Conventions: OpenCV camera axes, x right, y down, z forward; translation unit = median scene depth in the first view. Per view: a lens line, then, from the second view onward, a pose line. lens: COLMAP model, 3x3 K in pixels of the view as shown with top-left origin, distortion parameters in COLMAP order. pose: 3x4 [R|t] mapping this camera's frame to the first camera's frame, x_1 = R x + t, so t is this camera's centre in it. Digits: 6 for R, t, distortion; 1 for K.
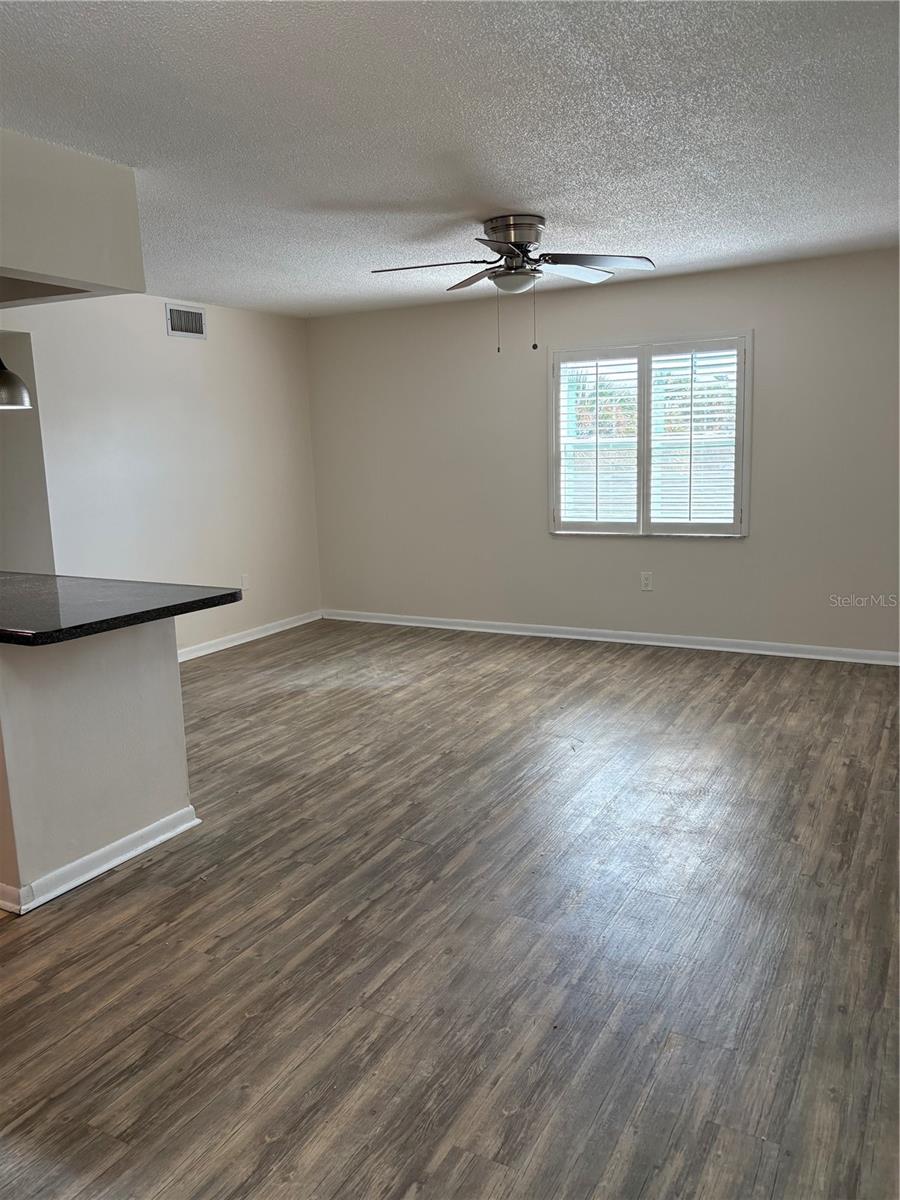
lens RADIAL K [[913.4, 0, 443.1], [0, 913.4, 603.1], [0, 0, 1]] dist [0.043273, -0.040624]
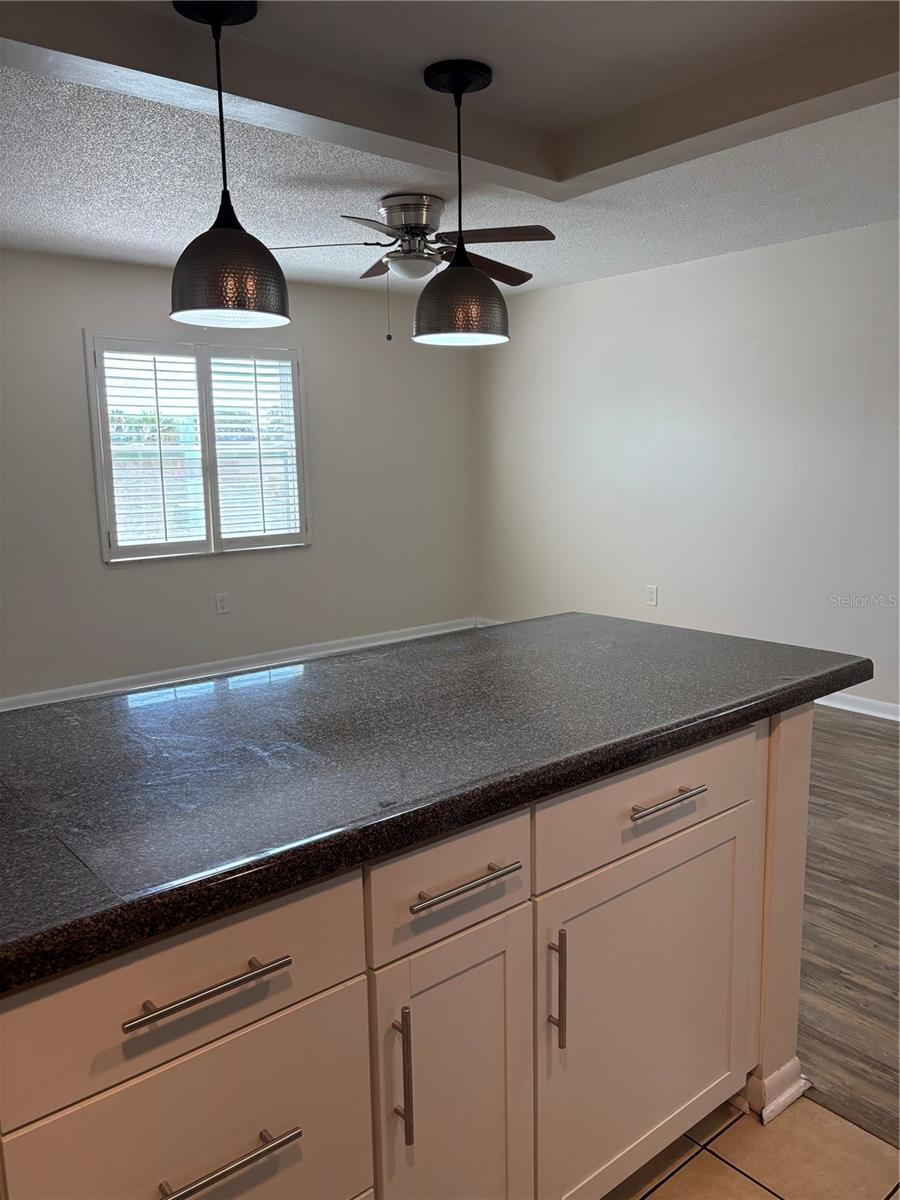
lens RADIAL K [[913.4, 0, 466.5], [0, 913.4, 599.3], [0, 0, 1]] dist [0.043273, -0.040624]
pose [[0.339852, -0.128901, 0.931603, -1.028424], [0.165455, 0.983308, 0.075697, -0.106530], [-0.925810, 0.128413, 0.355507, 0.847315]]
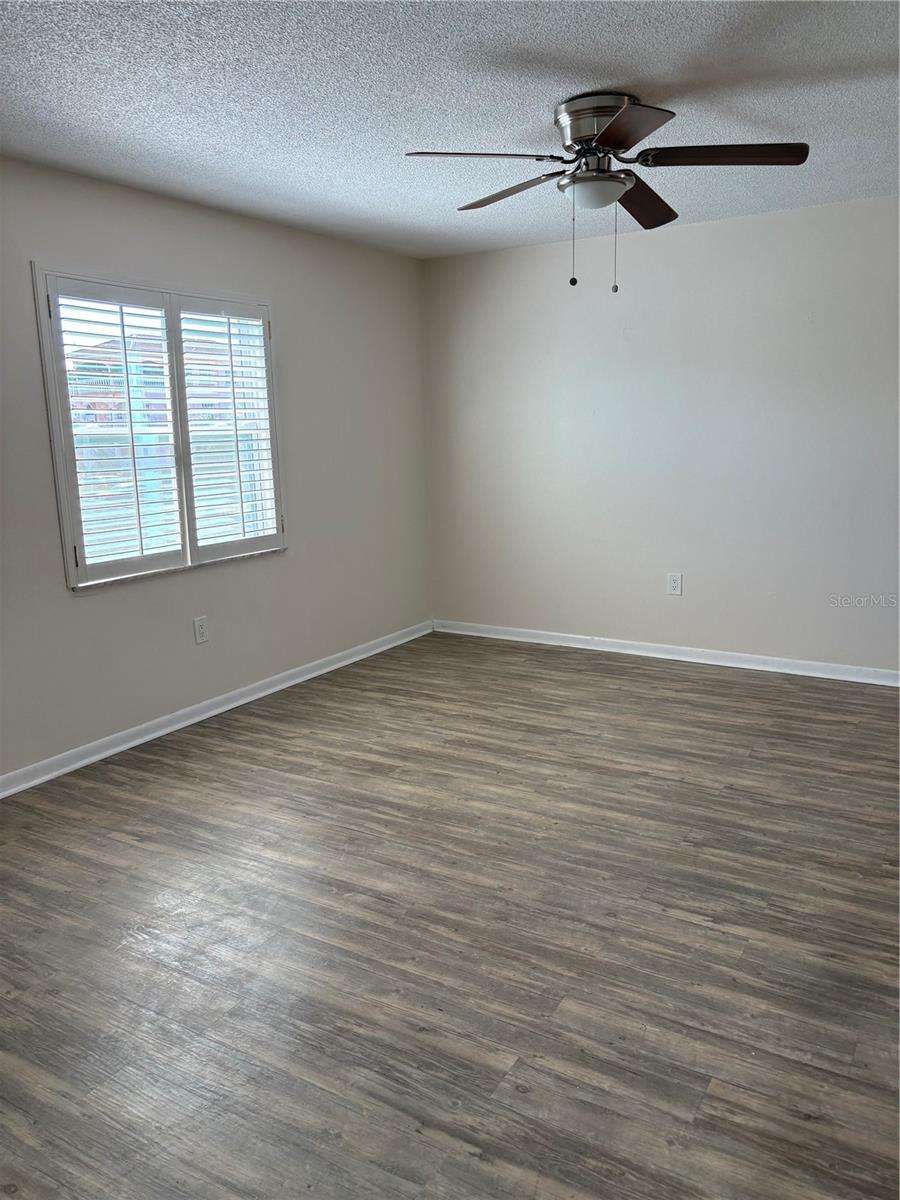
lens RADIAL K [[913.4, 0, 446.9], [0, 913.4, 600.8], [0, 0, 1]] dist [0.043273, -0.040624]
pose [[0.032211, -0.161145, 0.986405, -0.887886], [0.197691, 0.968446, 0.151755, -0.218421], [-0.979735, 0.190115, 0.063052, 1.440635]]
